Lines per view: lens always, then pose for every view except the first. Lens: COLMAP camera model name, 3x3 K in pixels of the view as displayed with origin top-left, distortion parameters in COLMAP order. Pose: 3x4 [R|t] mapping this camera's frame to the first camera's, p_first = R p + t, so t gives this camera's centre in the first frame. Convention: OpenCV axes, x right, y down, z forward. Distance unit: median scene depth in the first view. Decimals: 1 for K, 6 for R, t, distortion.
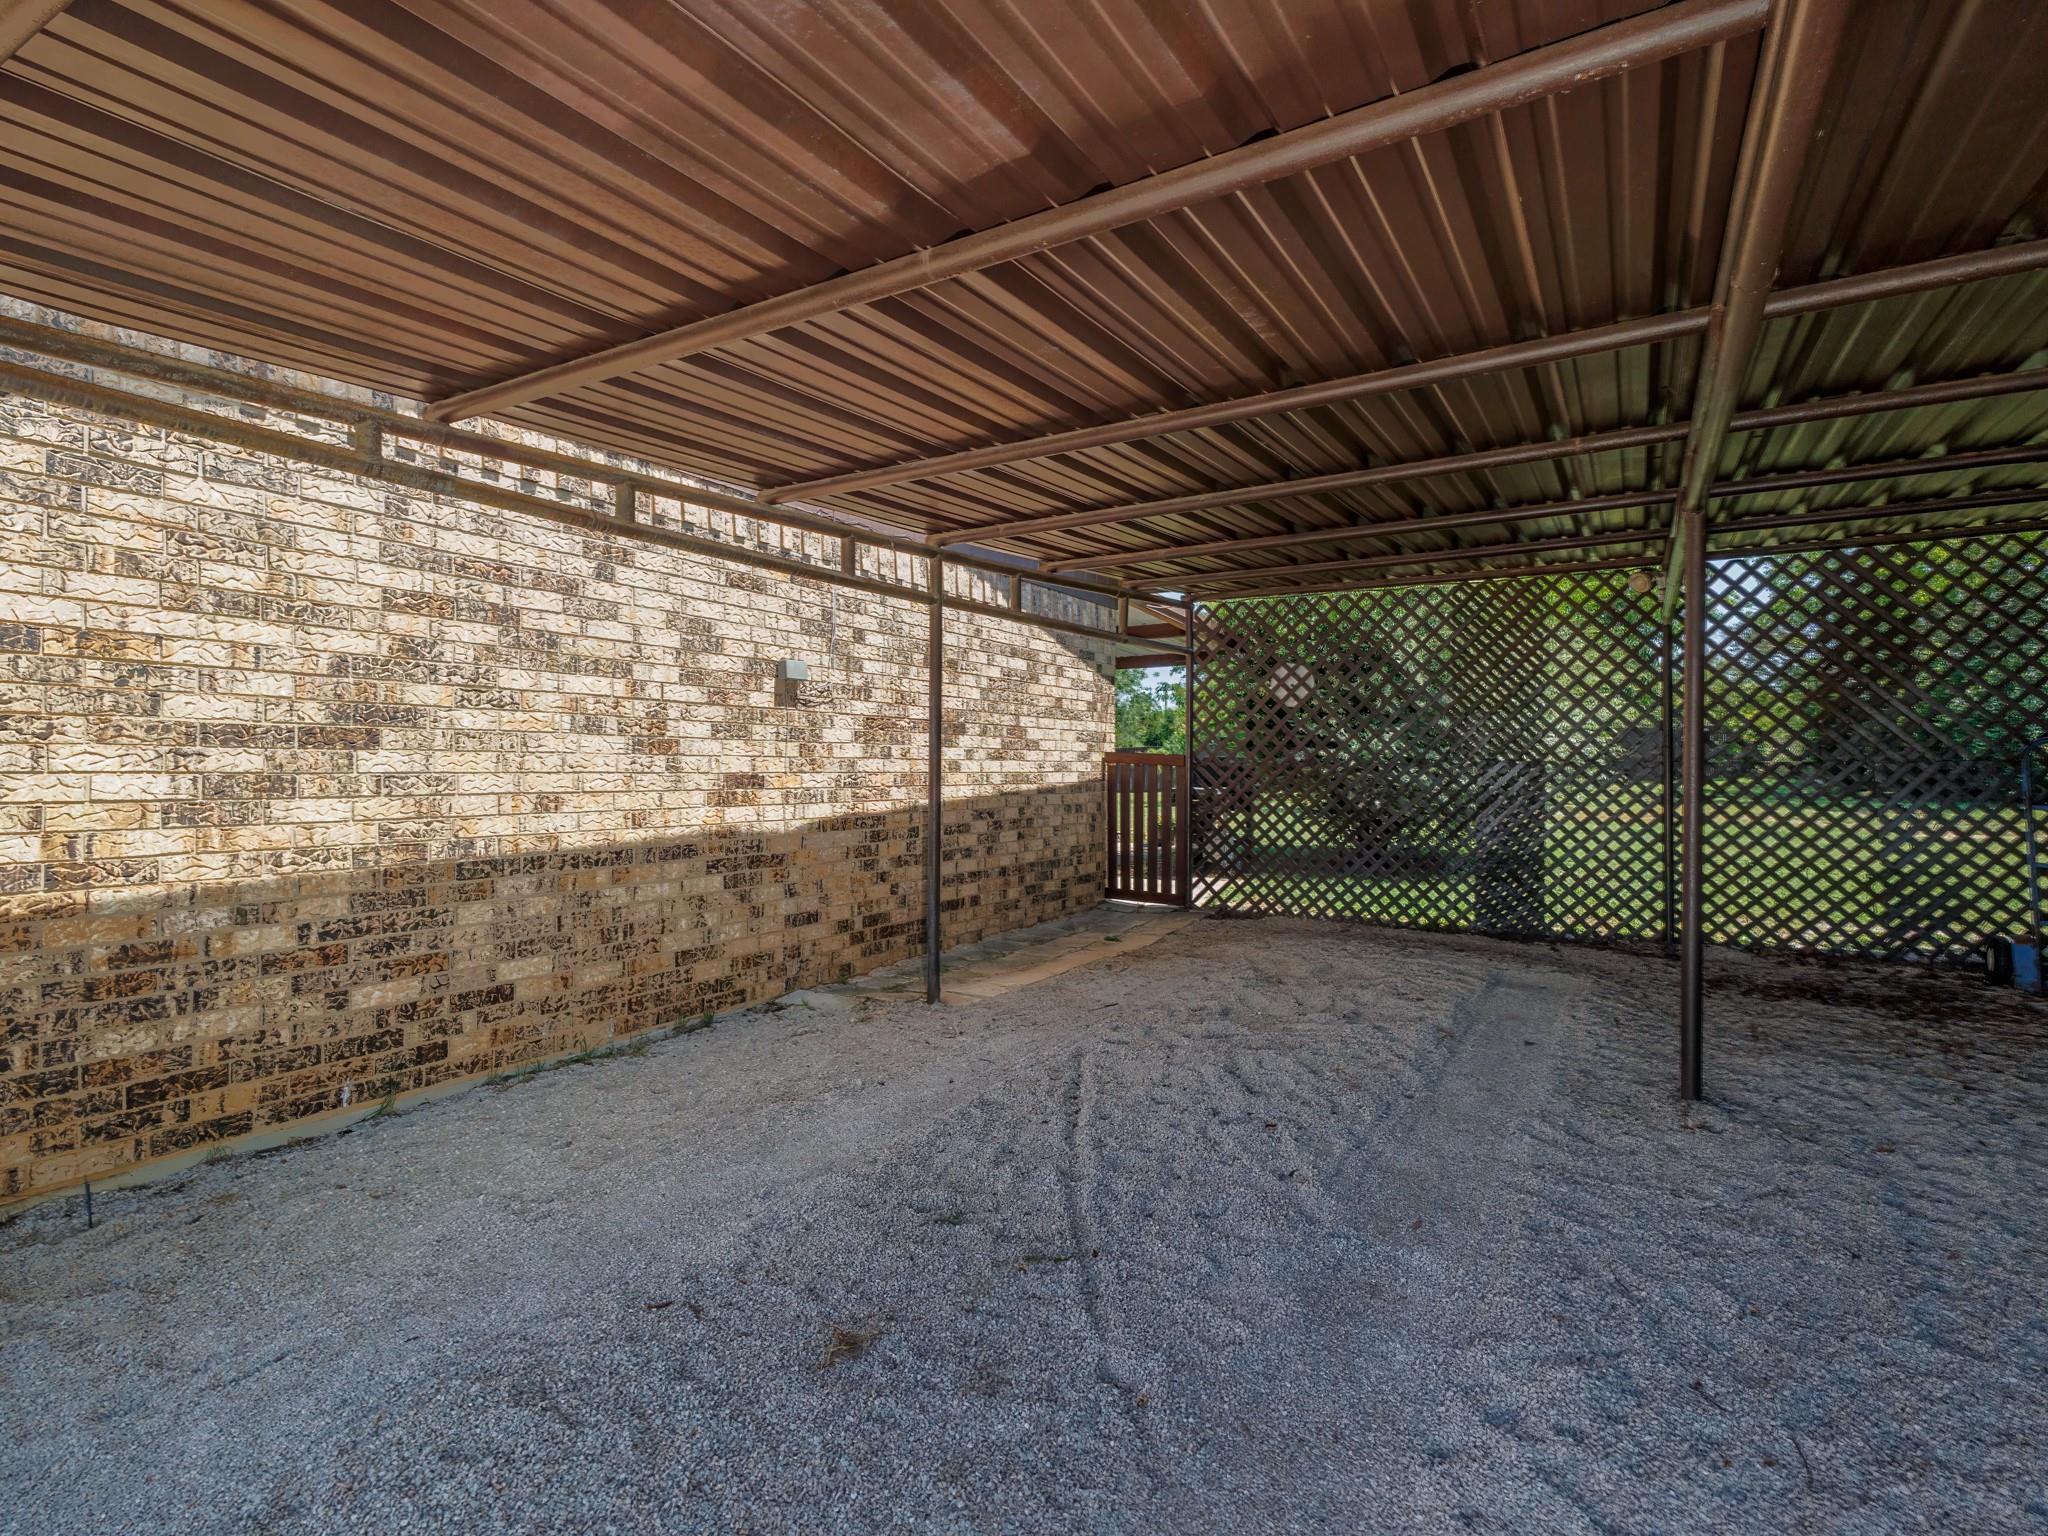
lens RADIAL K [[1076.8, 0, 1024.0], [0, 1076.8, 768.0], [0, 0, 1]] dist [0.022815, 0.001033]
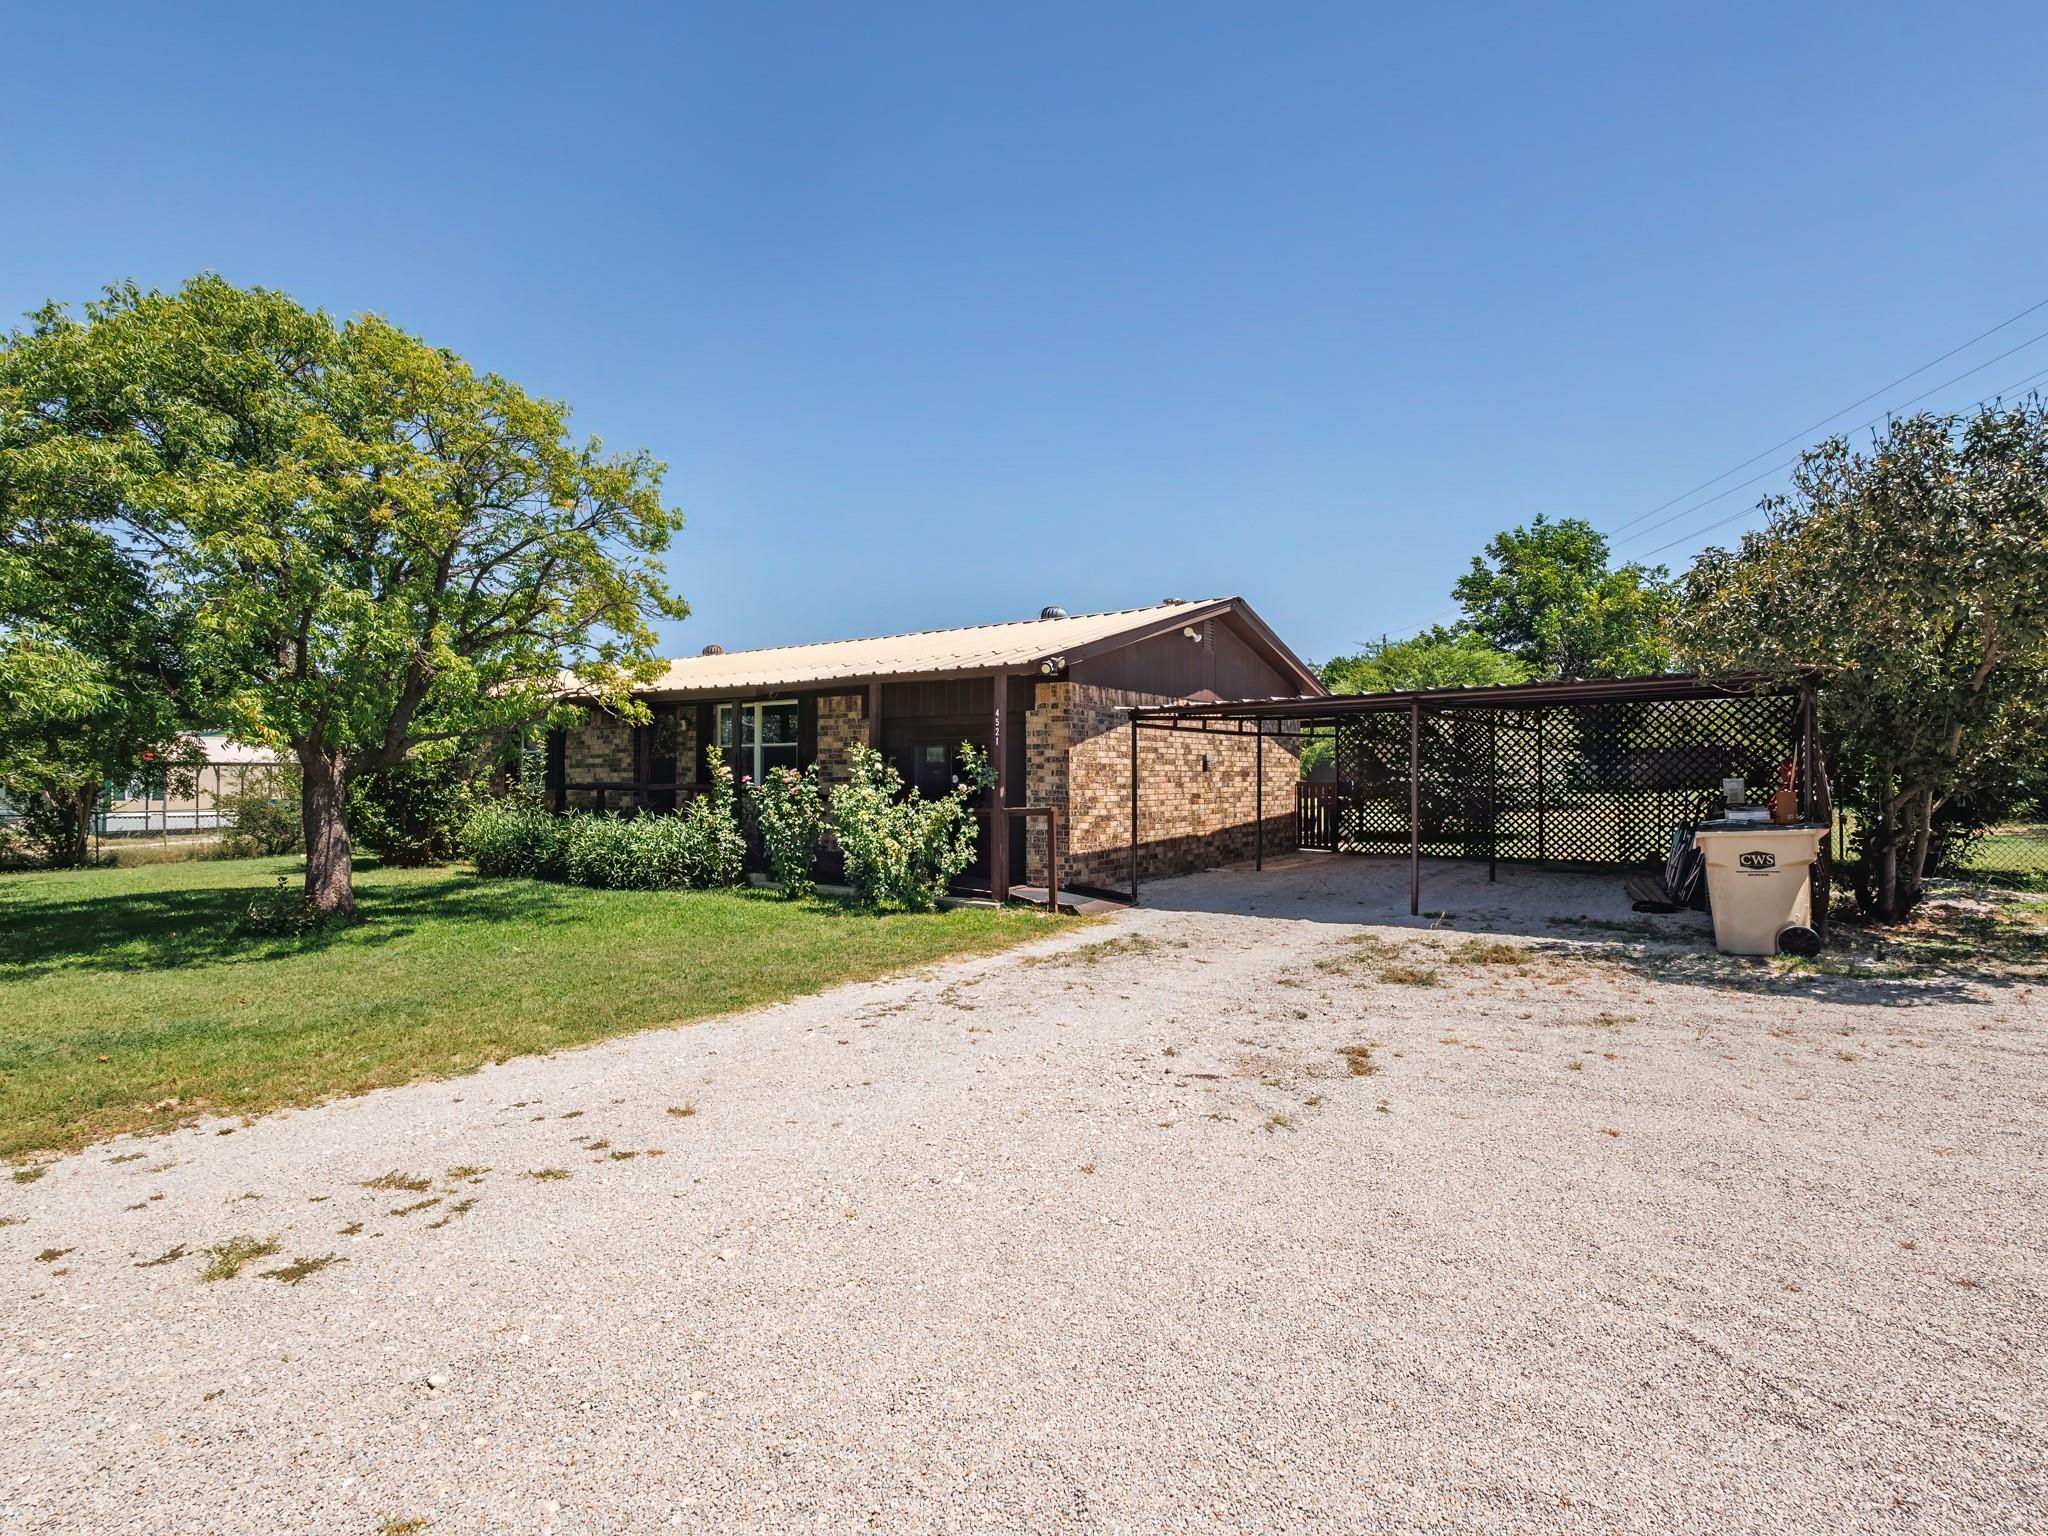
lens RADIAL K [[1076.8, 0, 1024.0], [0, 1076.8, 768.0], [0, 0, 1]] dist [0.022815, 0.001033]
pose [[0.996551, -0.003002, -0.082934, -0.362776], [0.002499, 0.999978, -0.006168, -0.036166], [0.082951, 0.005939, 0.996536, -1.508372]]
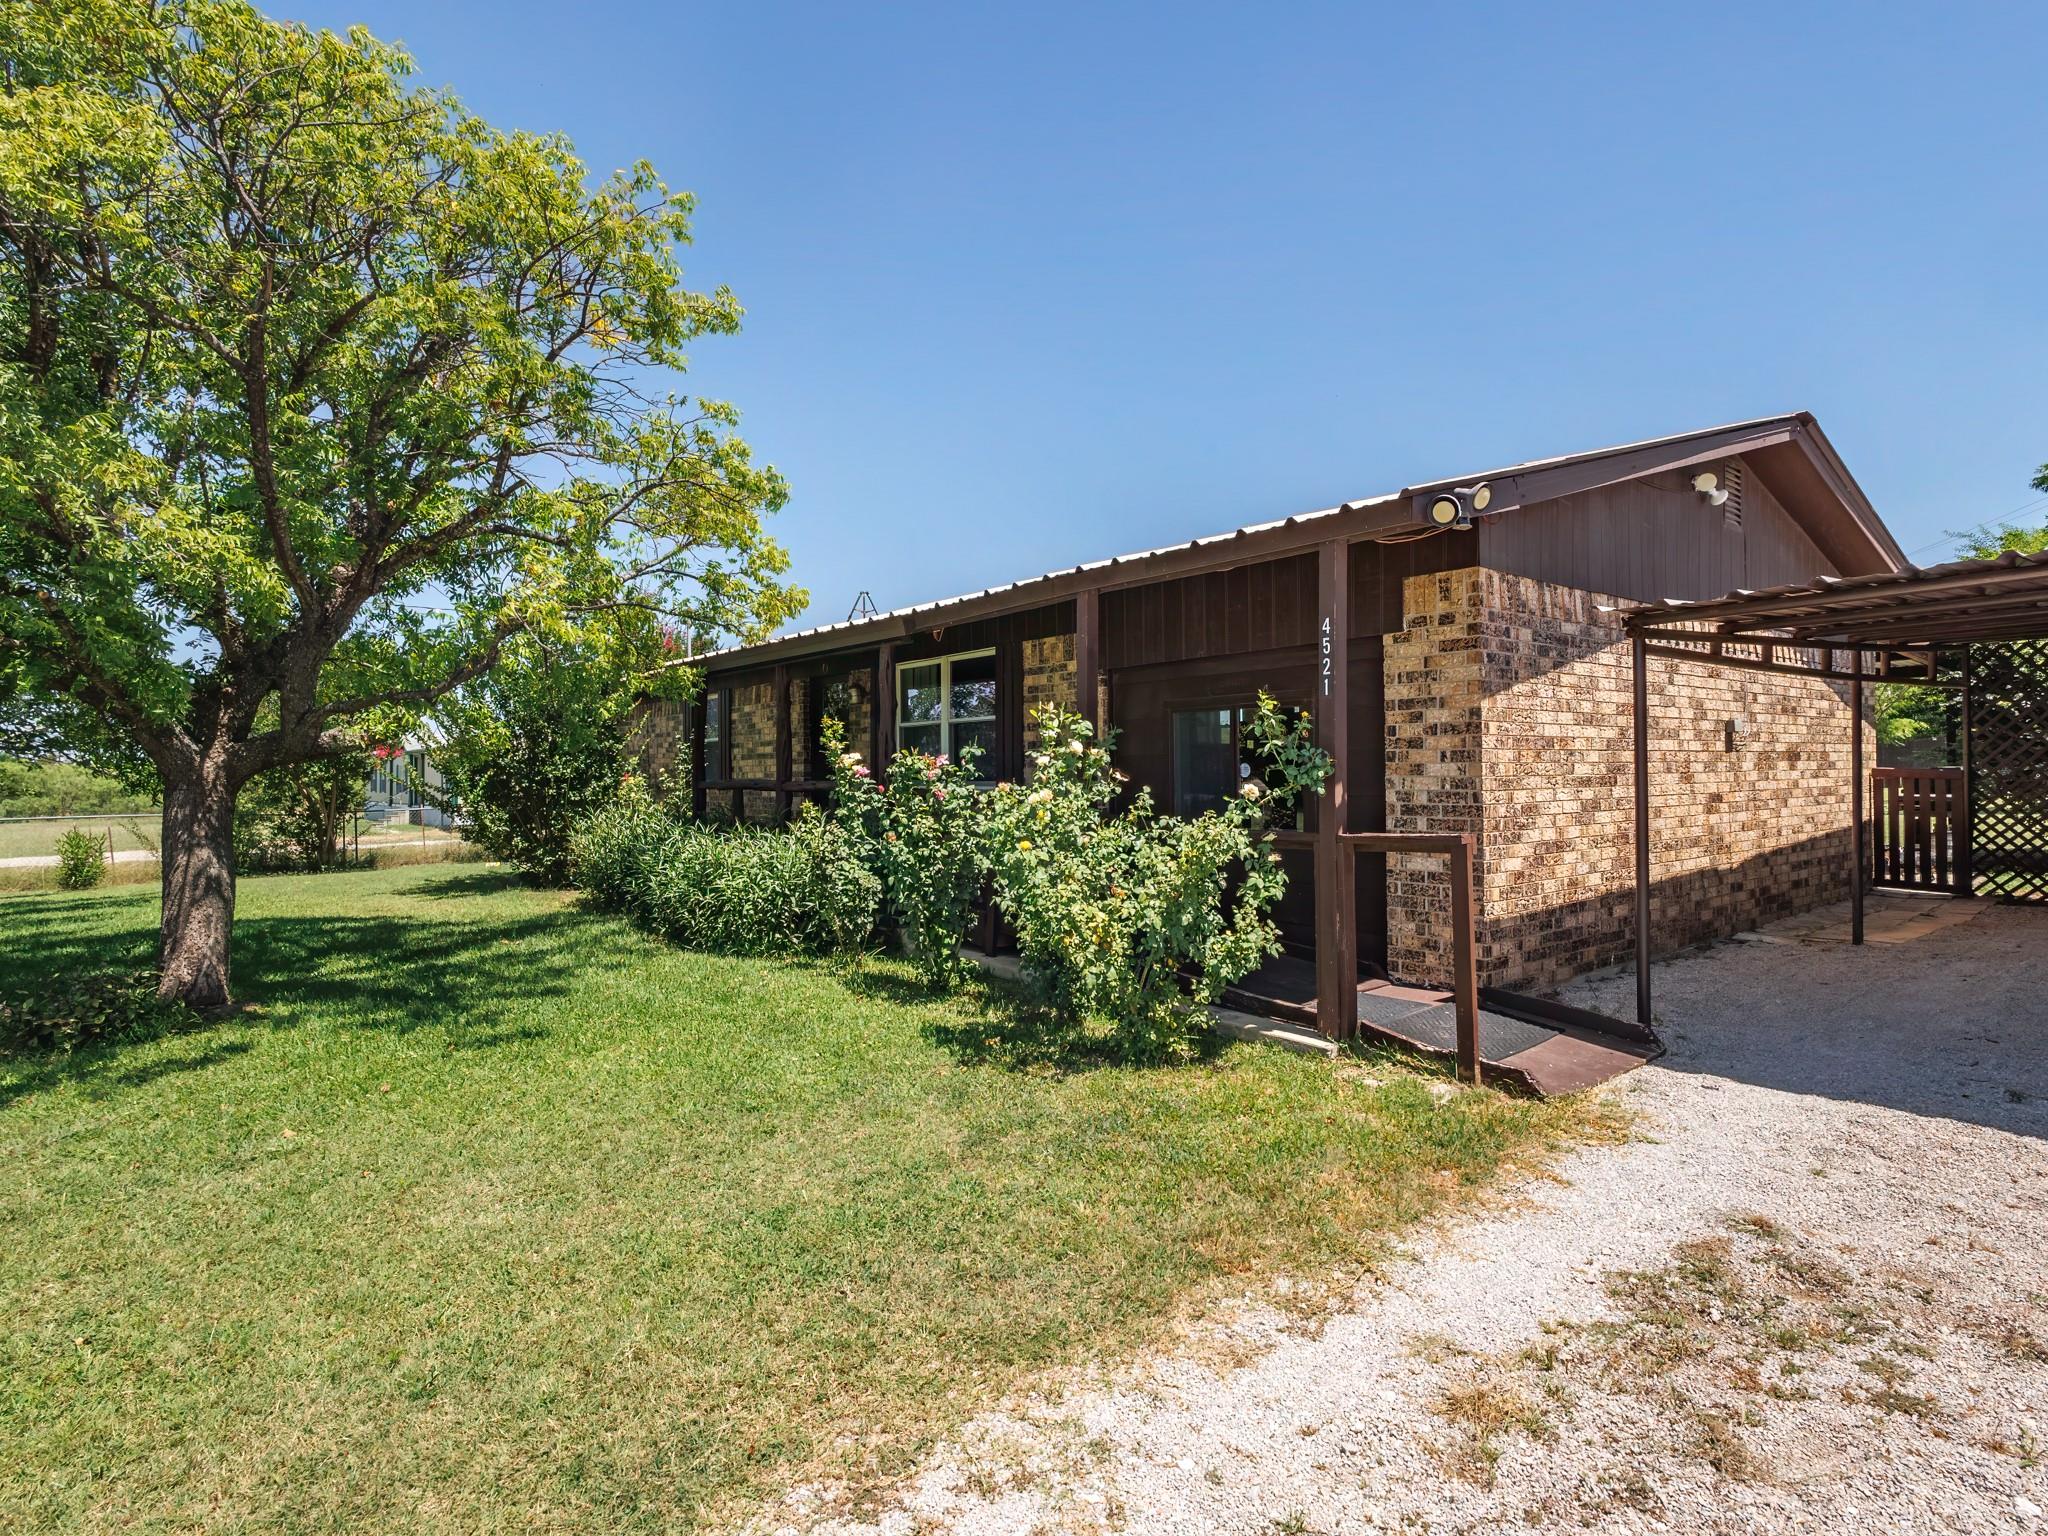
lens RADIAL K [[1076.8, 0, 1024.0], [0, 1076.8, 768.0], [0, 0, 1]] dist [0.022815, 0.001033]
pose [[0.931737, -0.011268, -0.362959, -0.465753], [0.012256, 0.999925, 0.000420, -0.033713], [0.362927, -0.004840, 0.931805, -0.641194]]
